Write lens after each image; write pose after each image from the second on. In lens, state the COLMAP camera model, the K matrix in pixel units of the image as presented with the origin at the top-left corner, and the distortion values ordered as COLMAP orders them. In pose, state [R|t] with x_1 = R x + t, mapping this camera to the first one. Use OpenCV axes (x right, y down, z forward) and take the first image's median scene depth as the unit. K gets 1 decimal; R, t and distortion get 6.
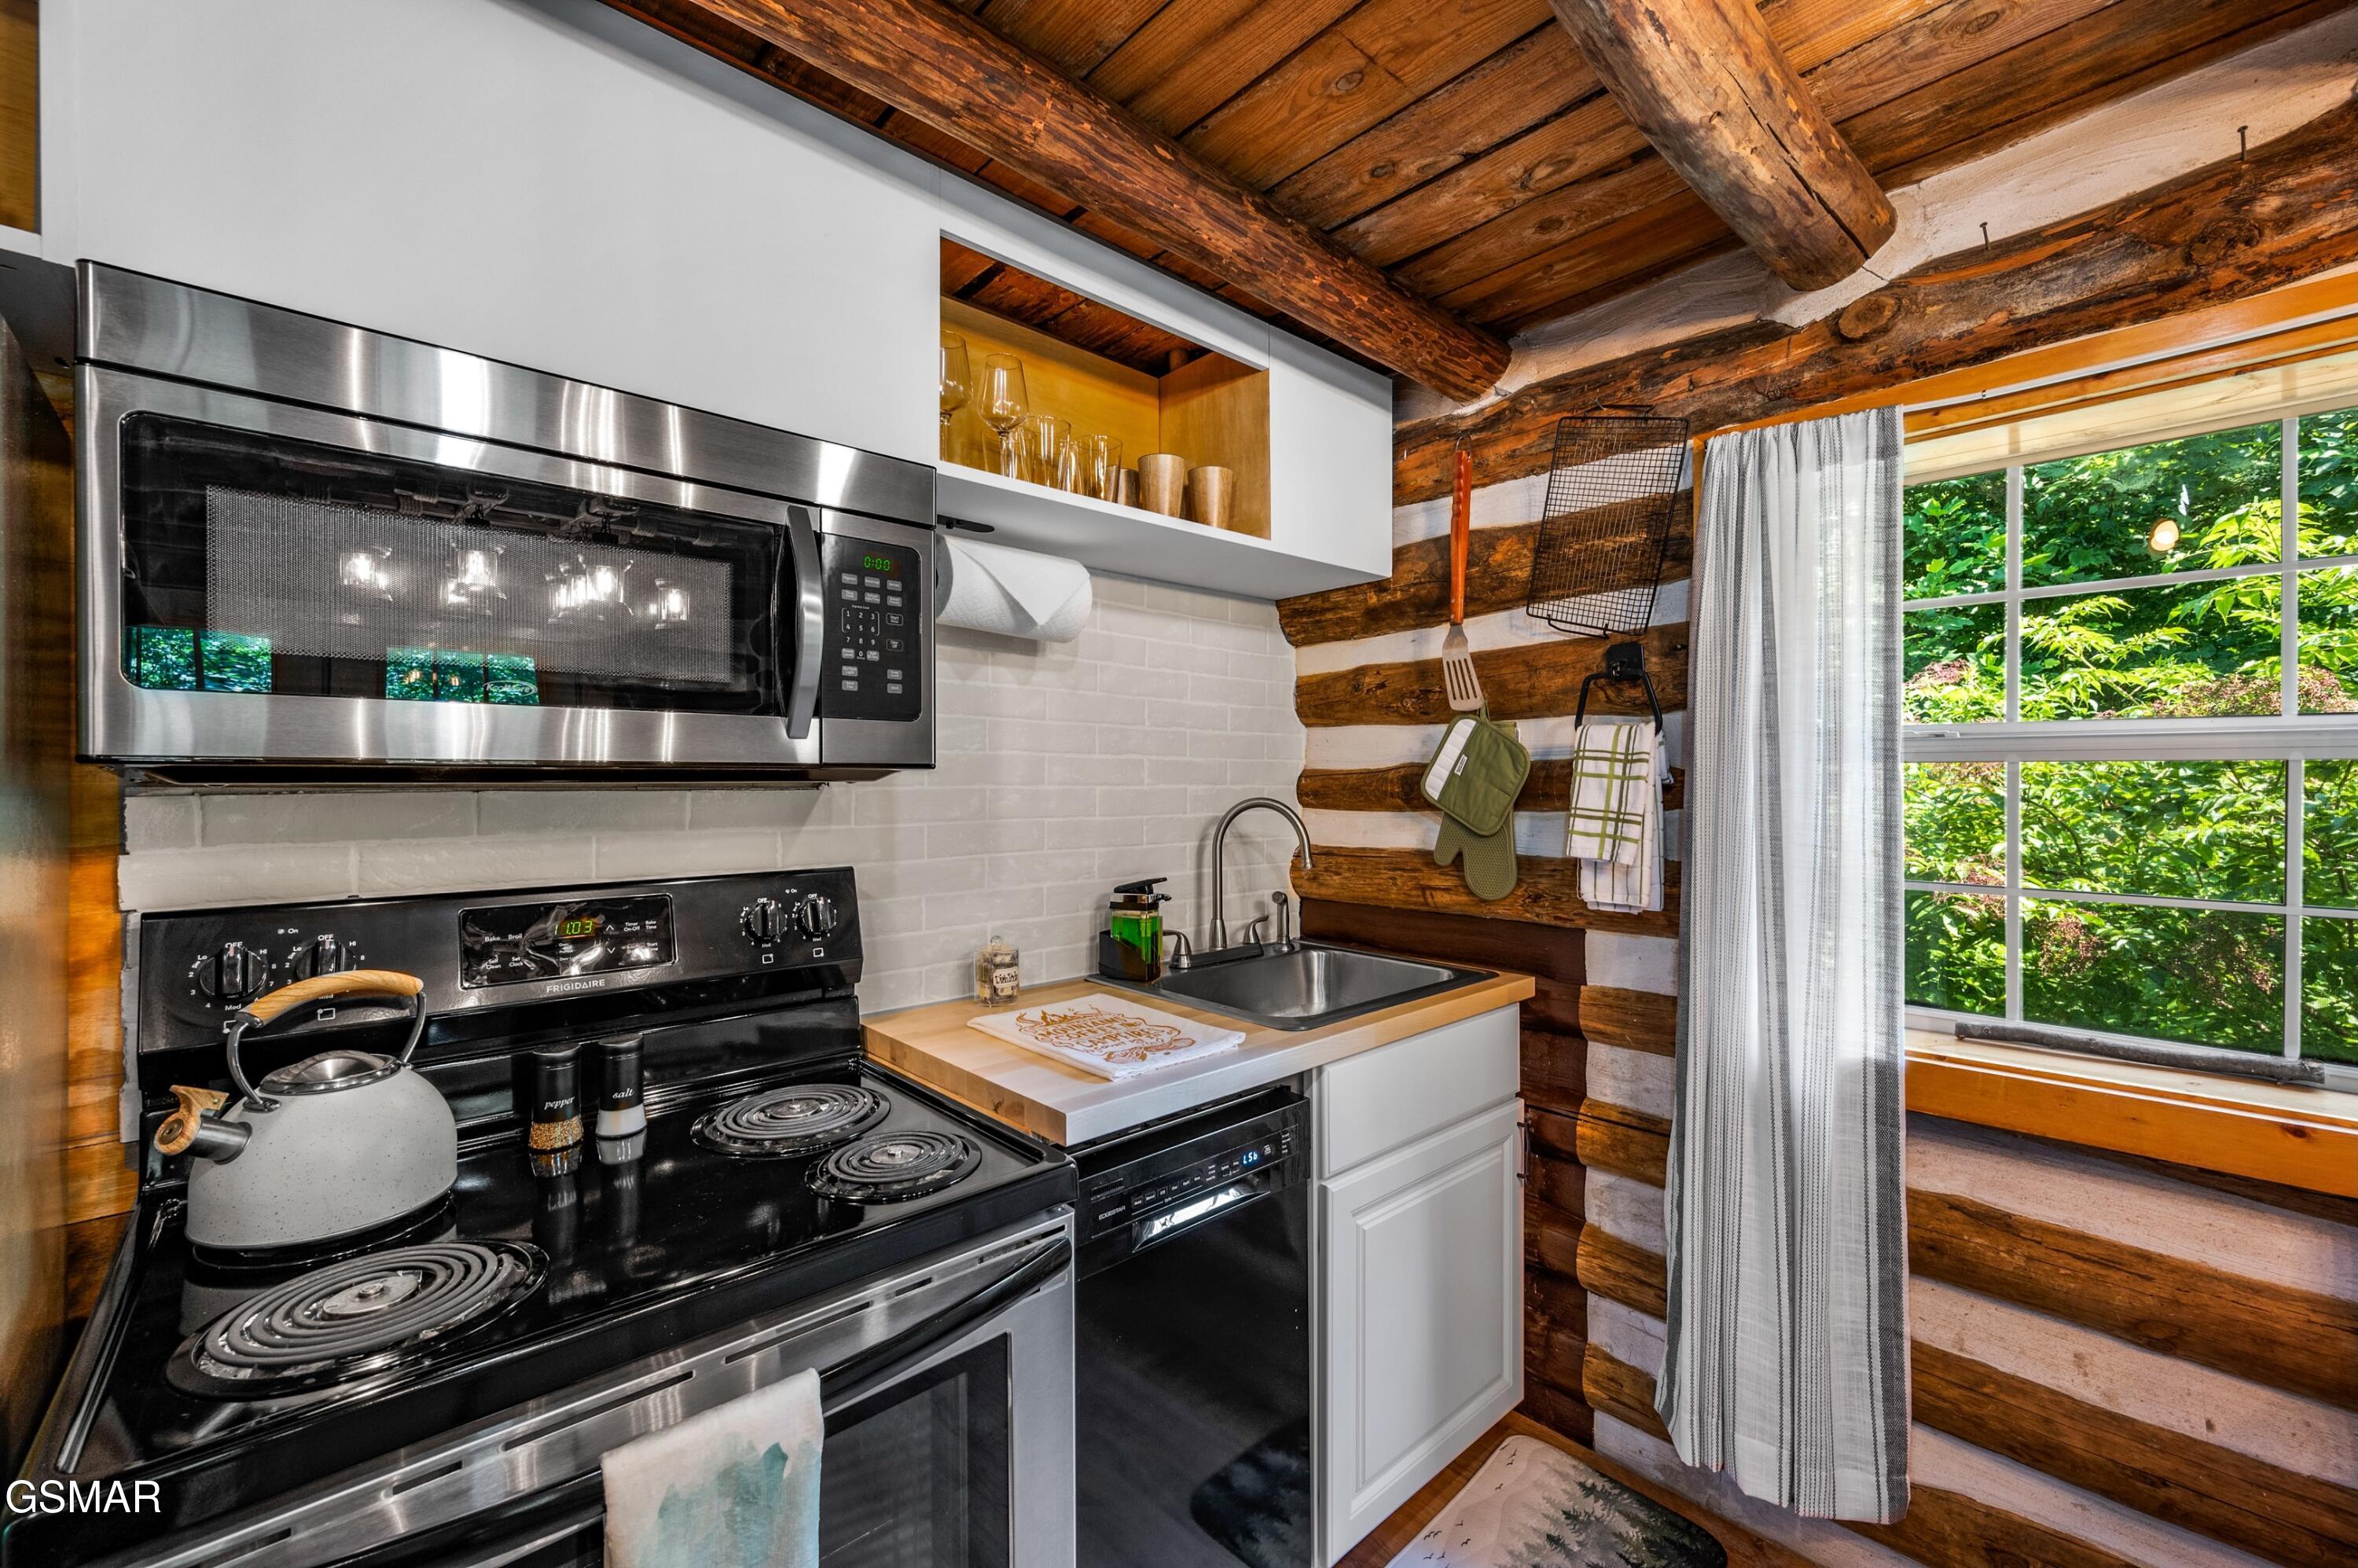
lens RADIAL K [[944.8, 0, 1216.2], [0, 944.8, 784.0], [0, 0, 1]] dist [0.000576, 0.000056]
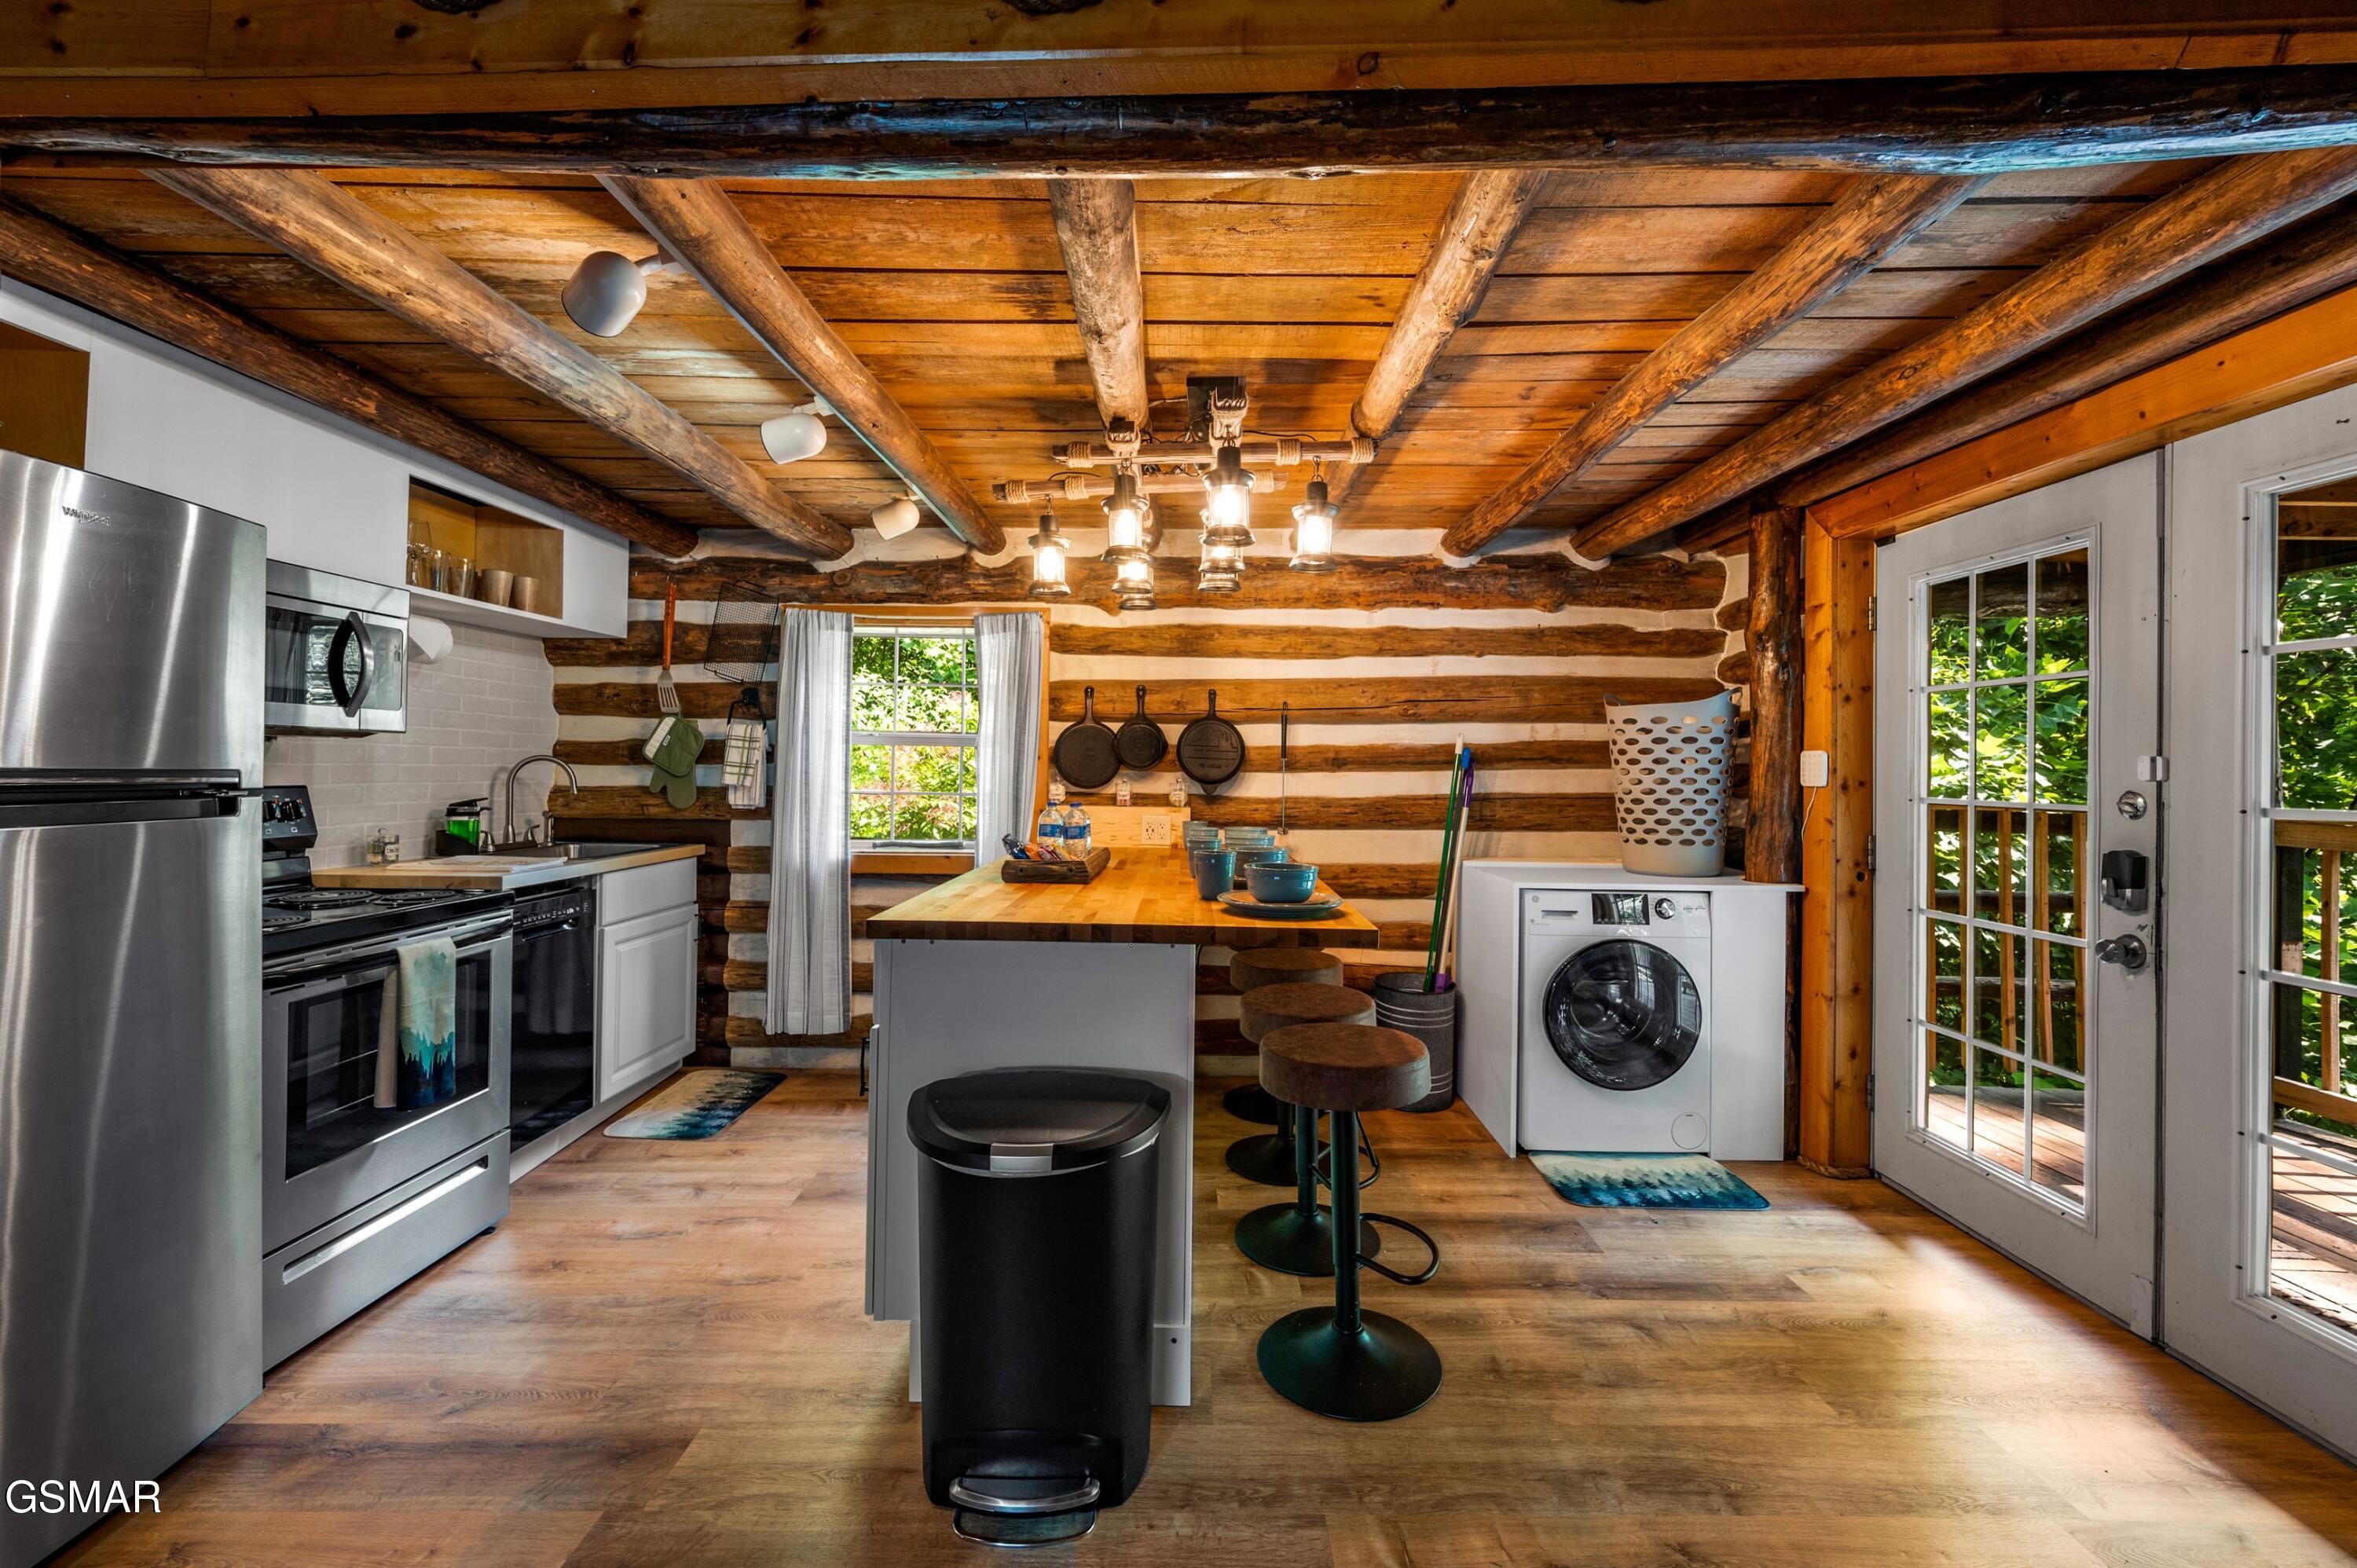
lens RADIAL K [[957.6, 0, 1191.7], [0, 957.6, 761.0], [0, 0, 1]] dist [-0.000385, -0.000128]
pose [[0.698379, 0.017103, 0.715523, -0.444089], [-0.012293, 0.999854, -0.011900, 0.036364], [-0.715622, -0.000485, 0.698487, -1.291684]]
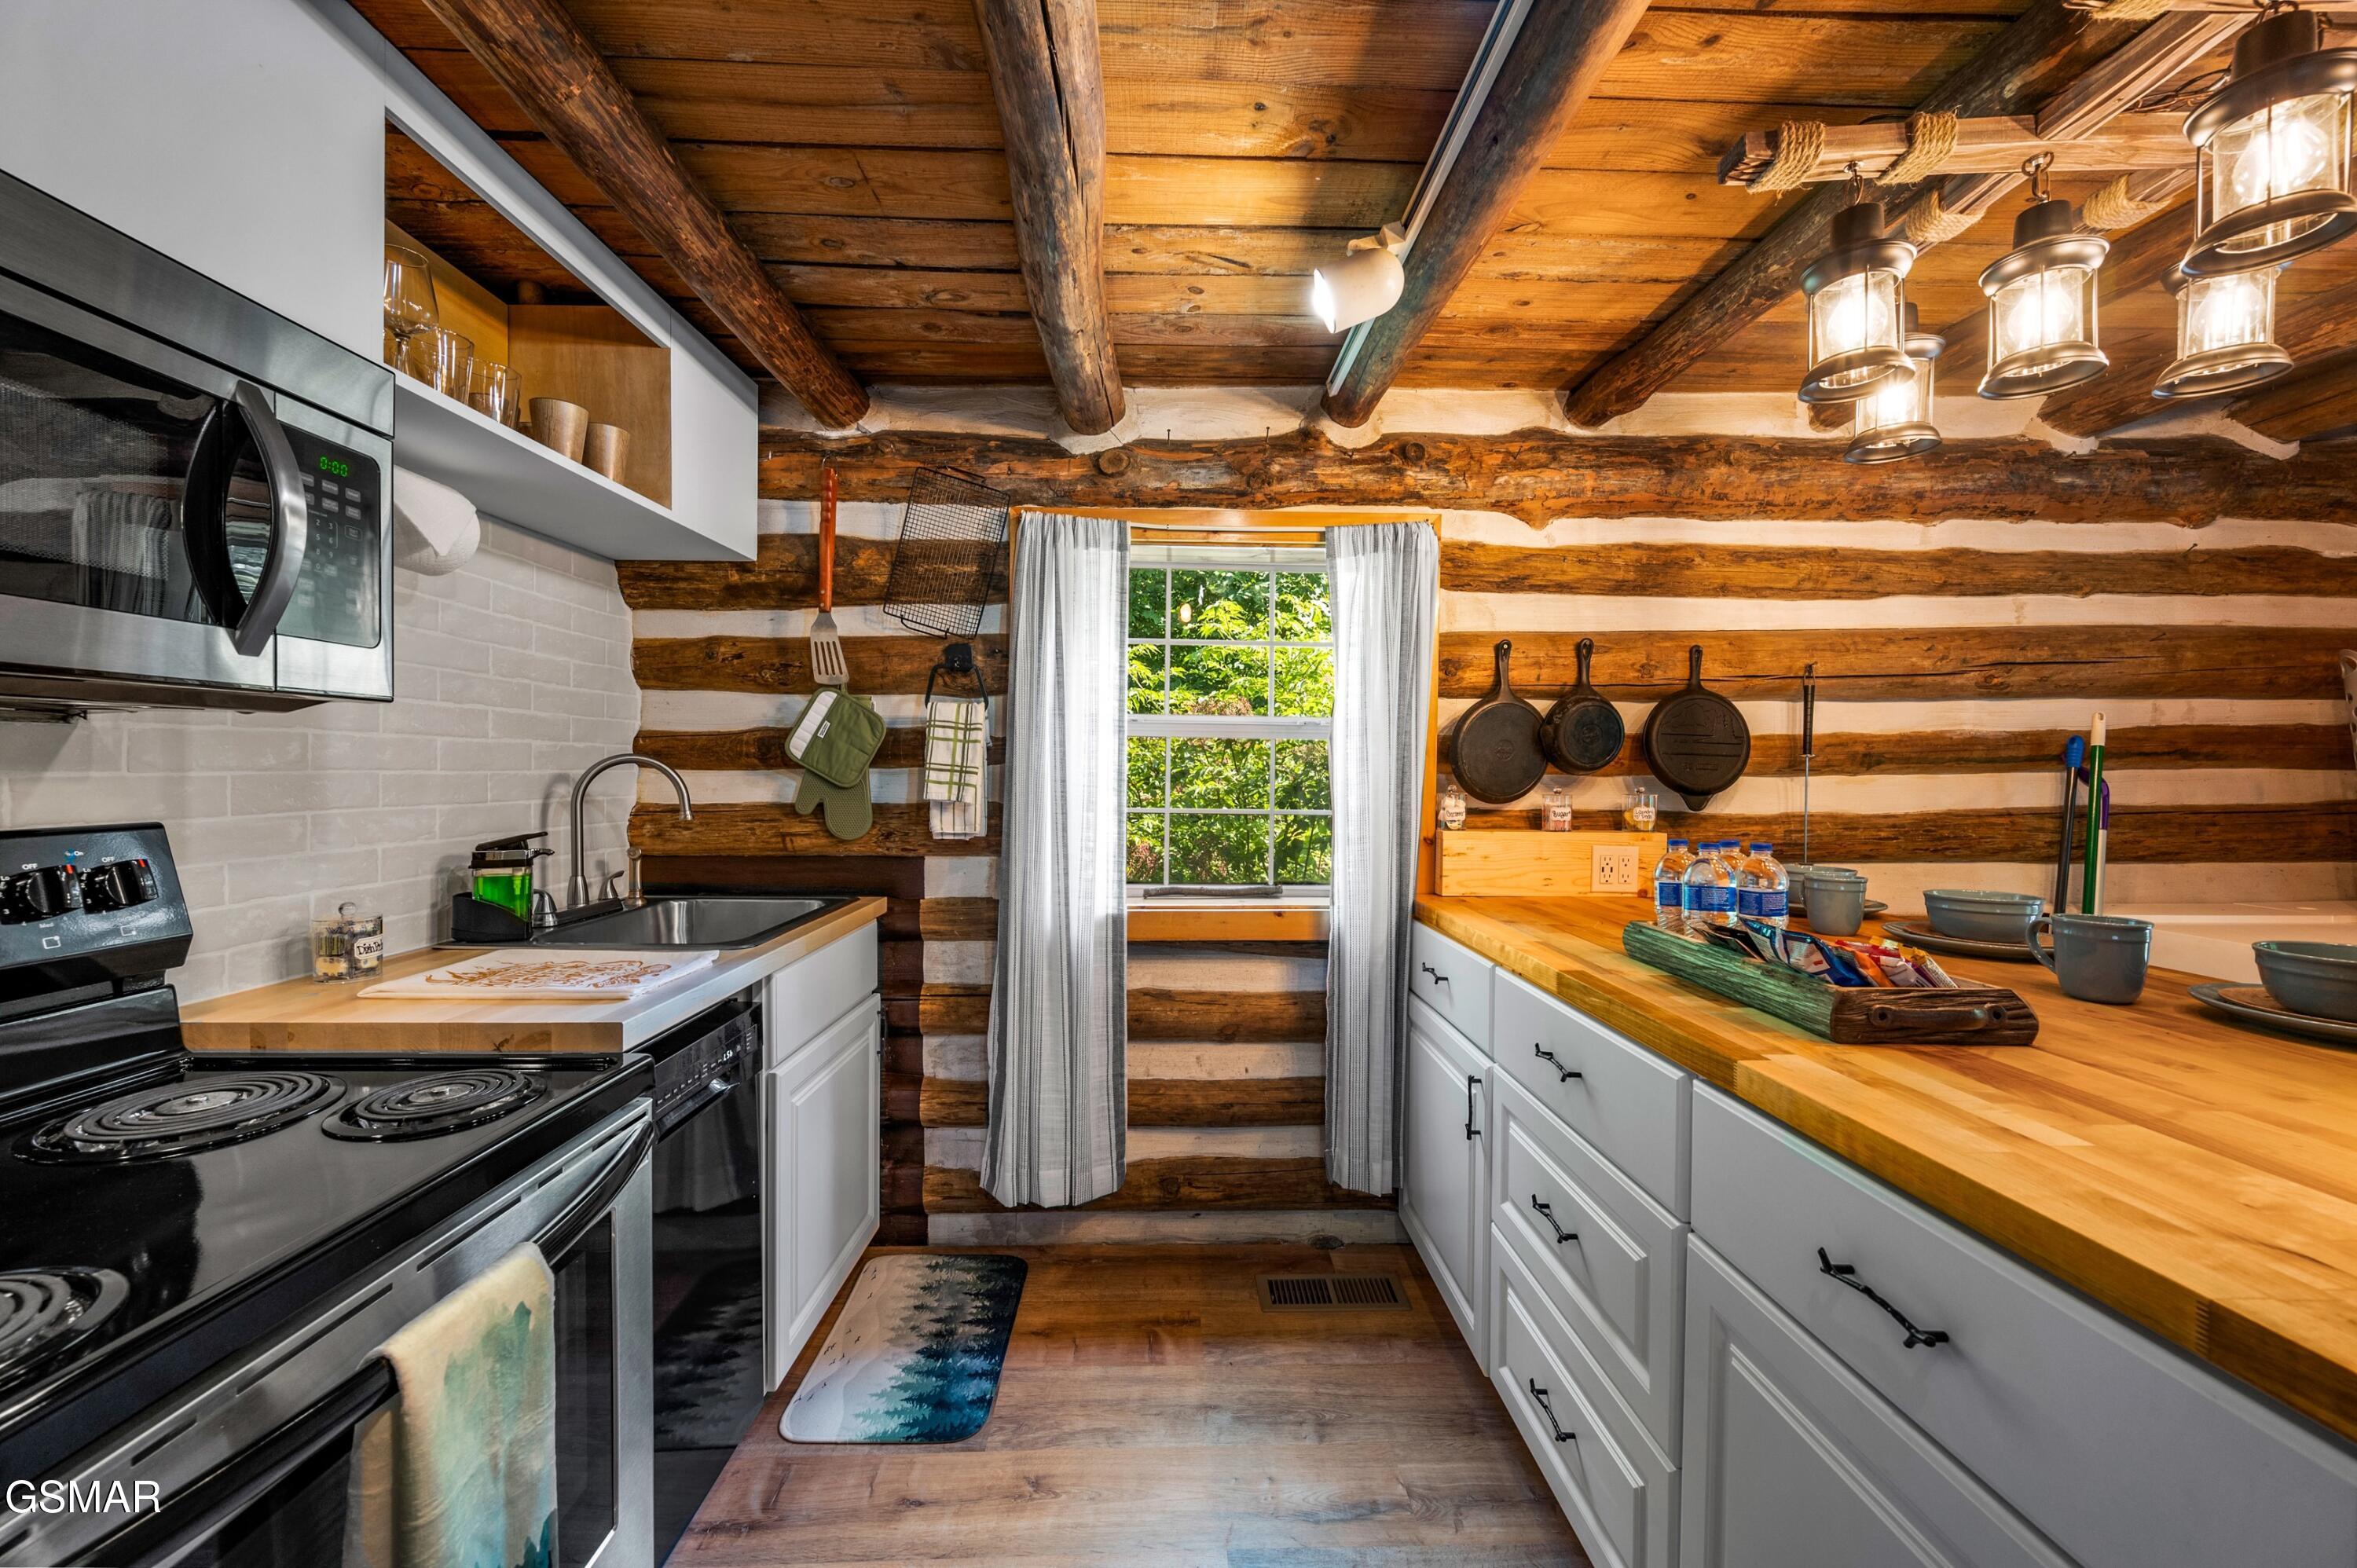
lens RADIAL K [[900.9, 0, 1174.2], [0, 900.9, 783.3], [0, 0, 1]] dist [0.000285, -0.000170]
pose [[0.674384, -0.004820, 0.738365, -0.319988], [-0.007230, 0.999888, 0.013131, 0.033667], [-0.738345, -0.014194, 0.674274, -0.113344]]
